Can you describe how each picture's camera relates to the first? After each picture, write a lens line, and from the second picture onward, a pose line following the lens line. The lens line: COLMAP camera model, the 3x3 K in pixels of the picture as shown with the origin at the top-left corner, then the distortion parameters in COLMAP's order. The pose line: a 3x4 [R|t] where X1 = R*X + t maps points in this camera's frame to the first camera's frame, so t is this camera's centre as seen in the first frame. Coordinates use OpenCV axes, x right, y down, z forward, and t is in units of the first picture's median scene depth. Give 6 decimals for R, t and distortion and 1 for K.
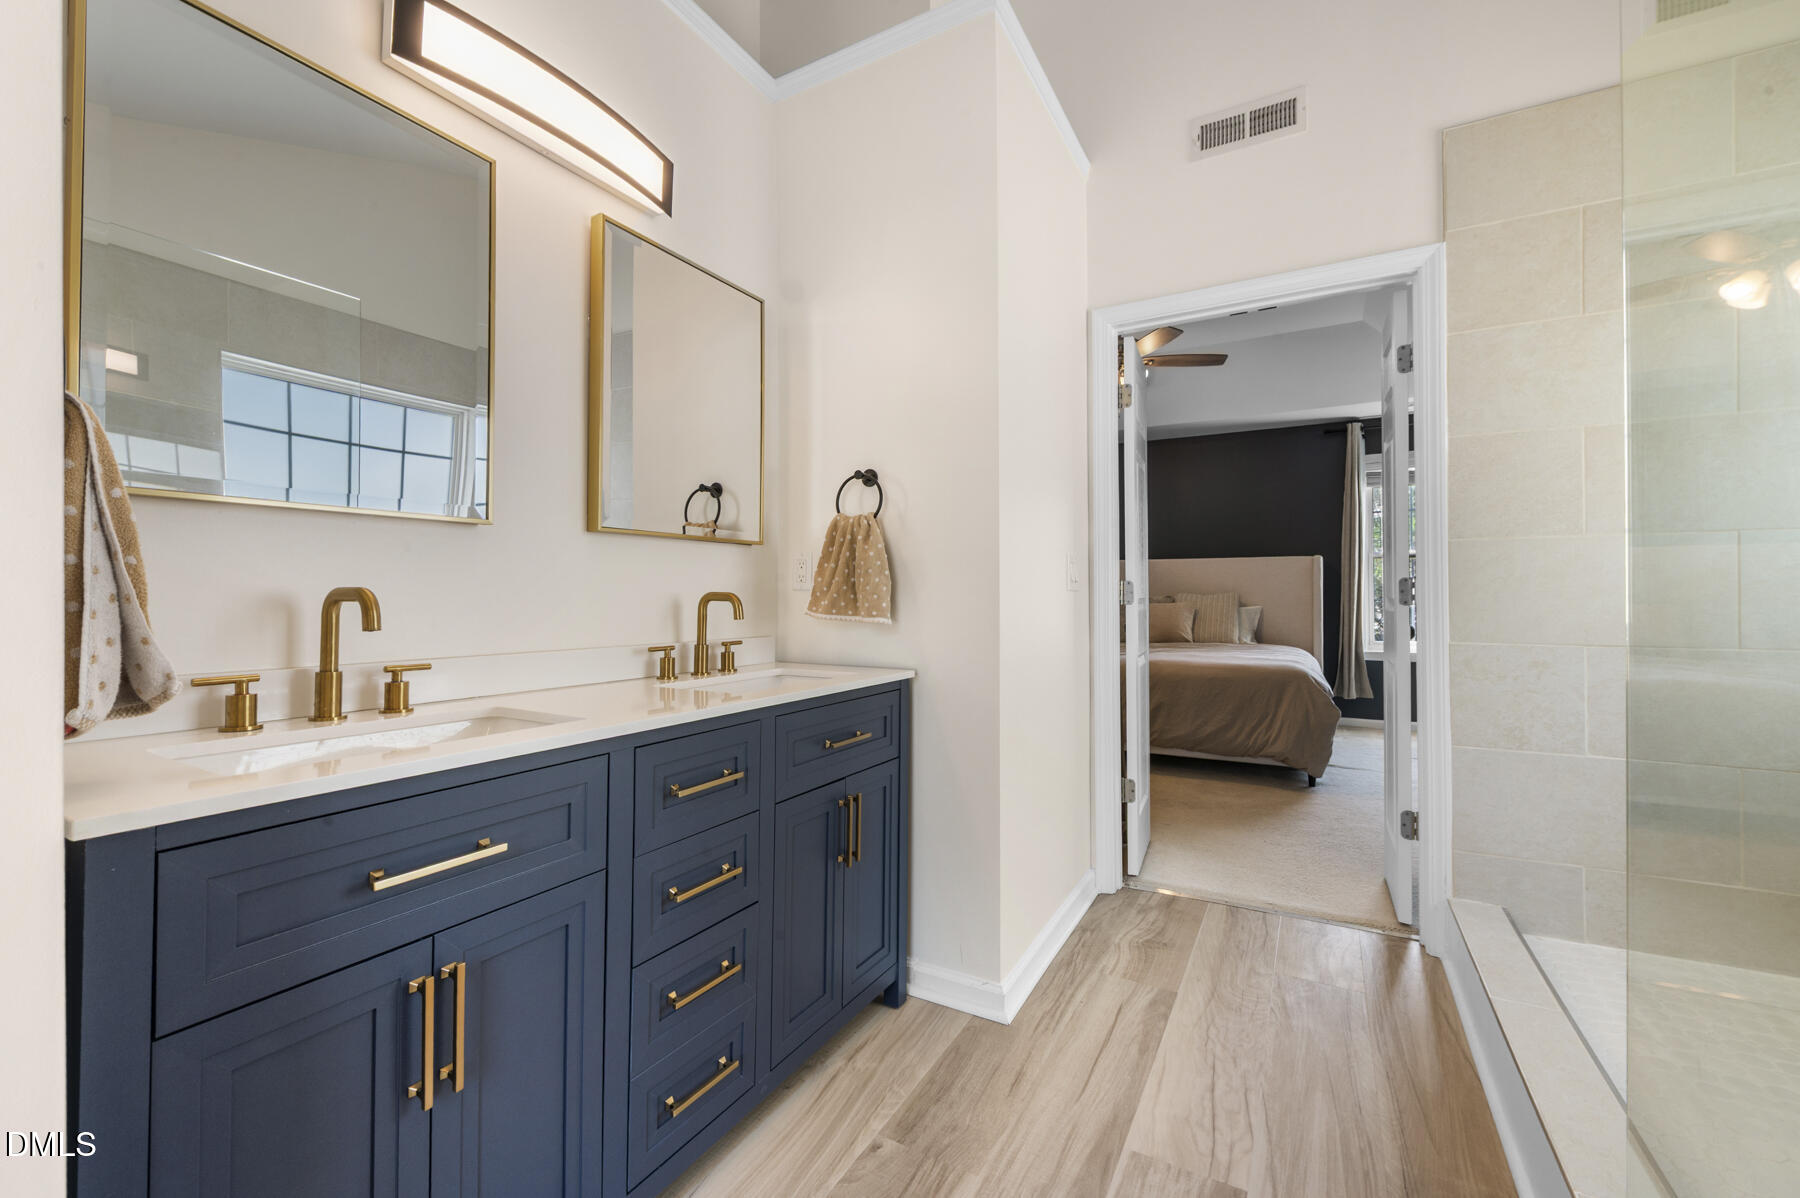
lens RADIAL K [[747.3, 0, 897.8], [0, 747.3, 591.4], [0, 0, 1]] dist [0.001284, 0.000113]
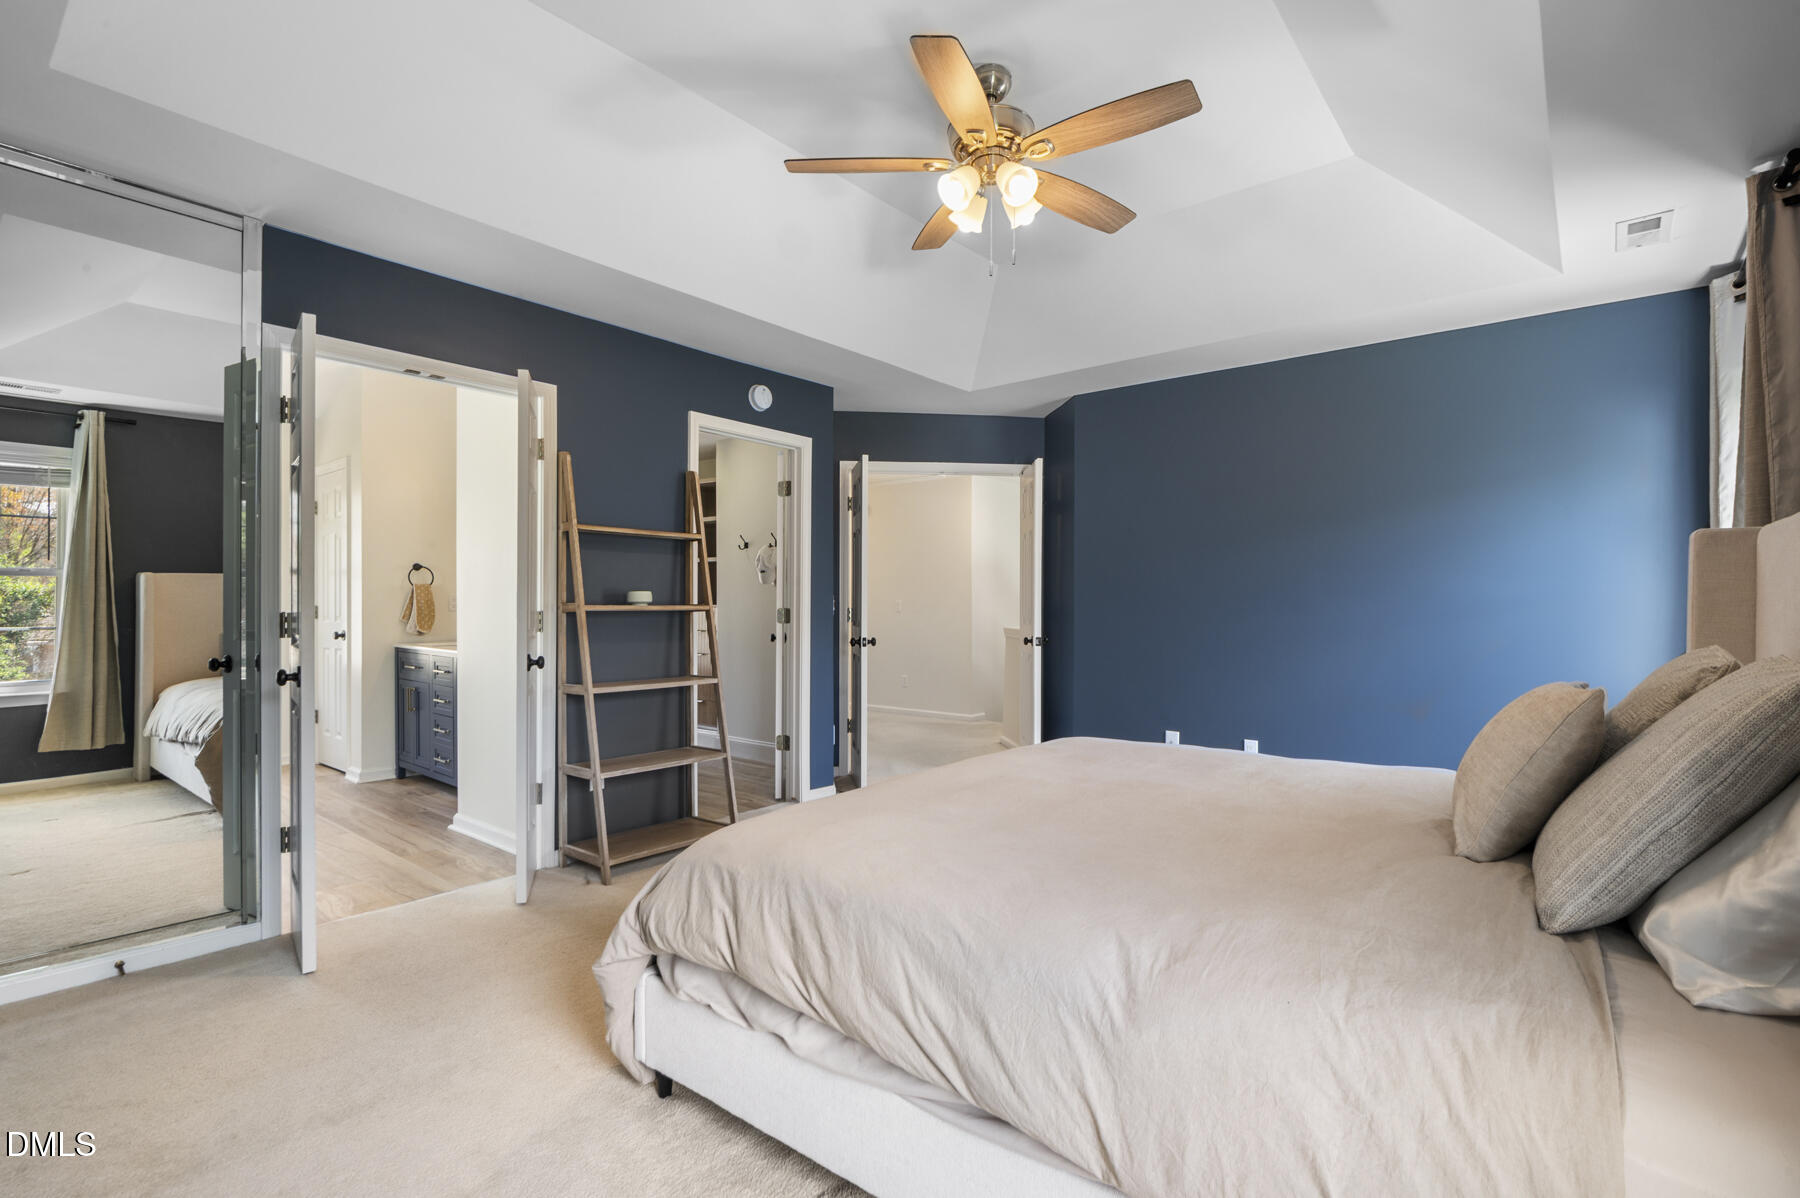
lens RADIAL K [[816.7, 0, 900.9], [0, 816.7, 588.5], [0, 0, 1]] dist [-0.000879, -0.000095]
pose [[-0.171827, -0.002311, -0.985124, 2.611748], [0.002337, 0.999993, -0.002753, -0.090769], [0.985124, -0.002776, -0.171821, 3.172025]]
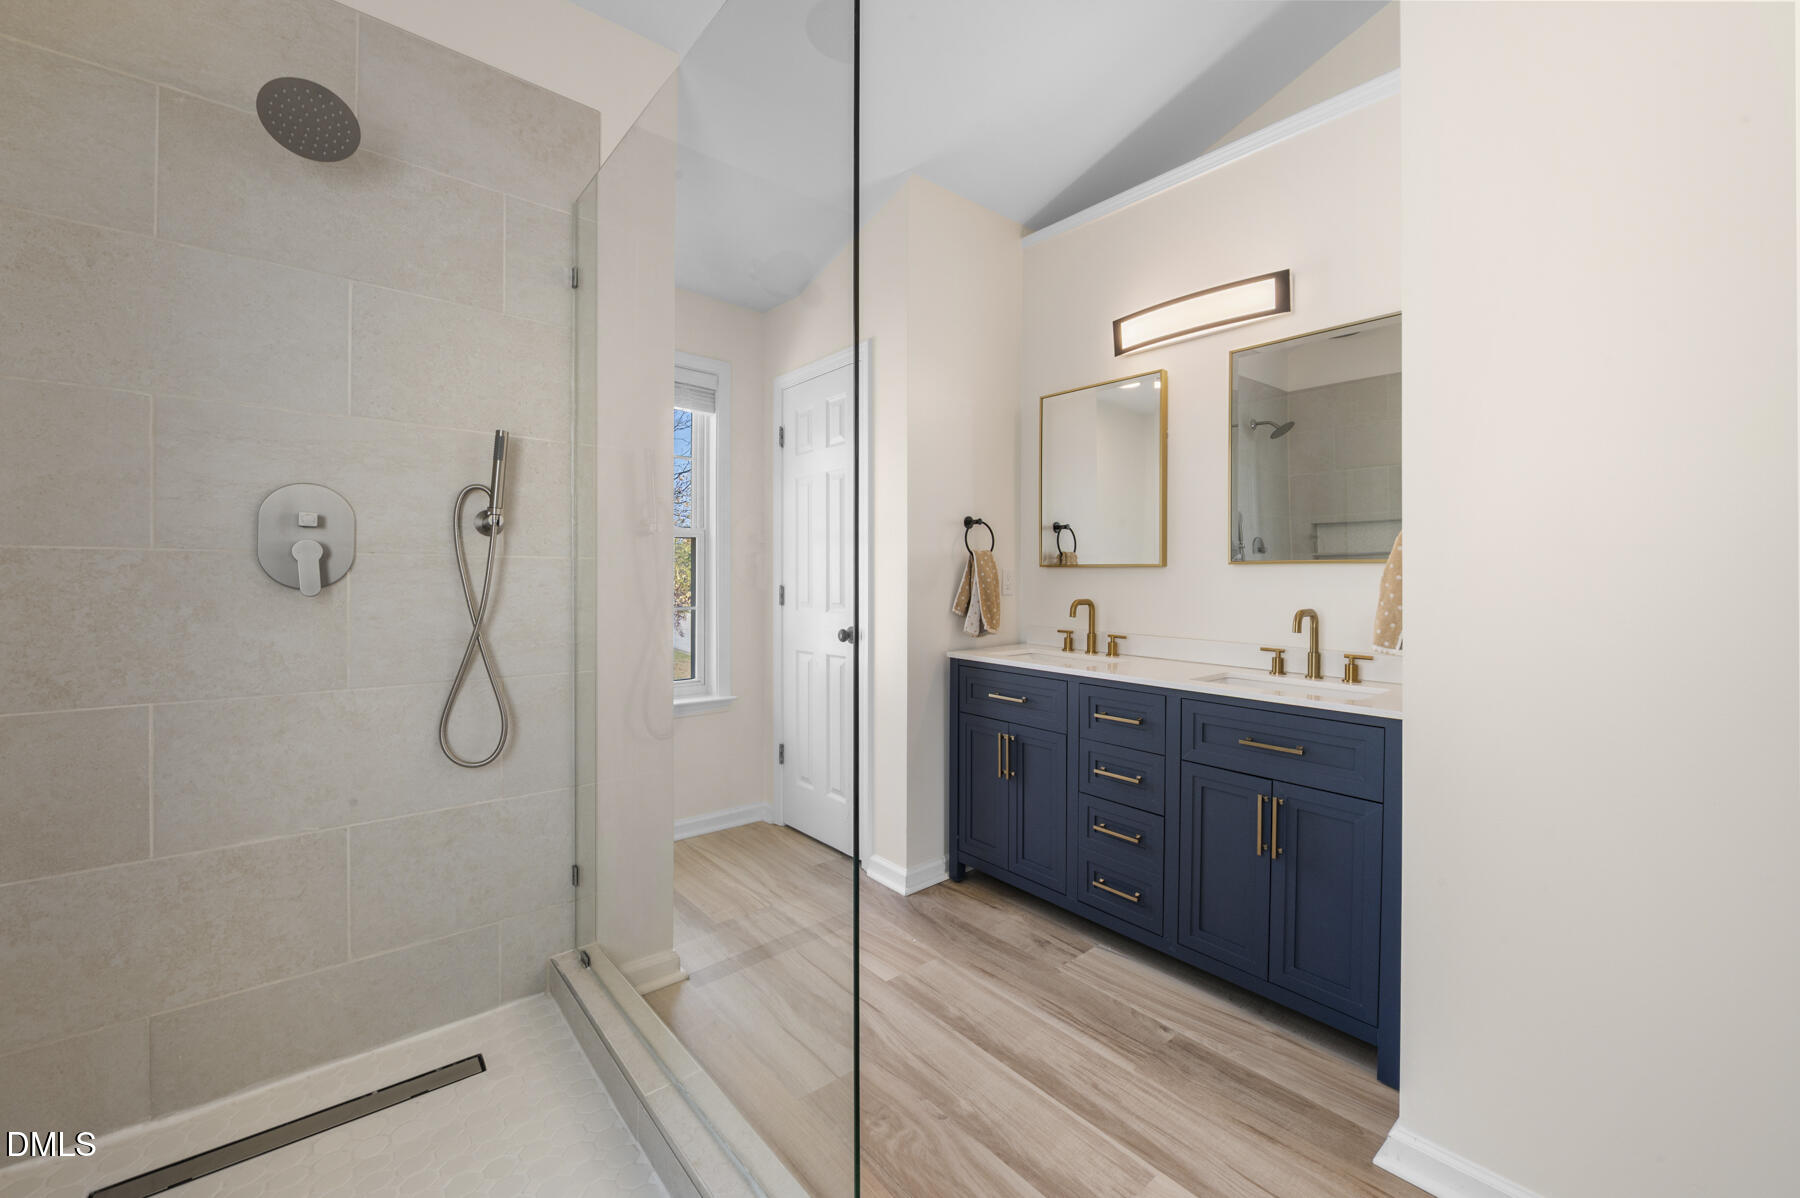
lens RADIAL K [[740.2, 0, 905.0], [0, 740.2, 569.2], [0, 0, 1]] dist [-0.000089, -0.000008]
pose [[-0.359829, -0.001812, -0.933017, 1.310823], [0.001383, 0.999996, -0.002475, -0.073639], [0.933017, -0.002181, -0.359825, 0.994634]]
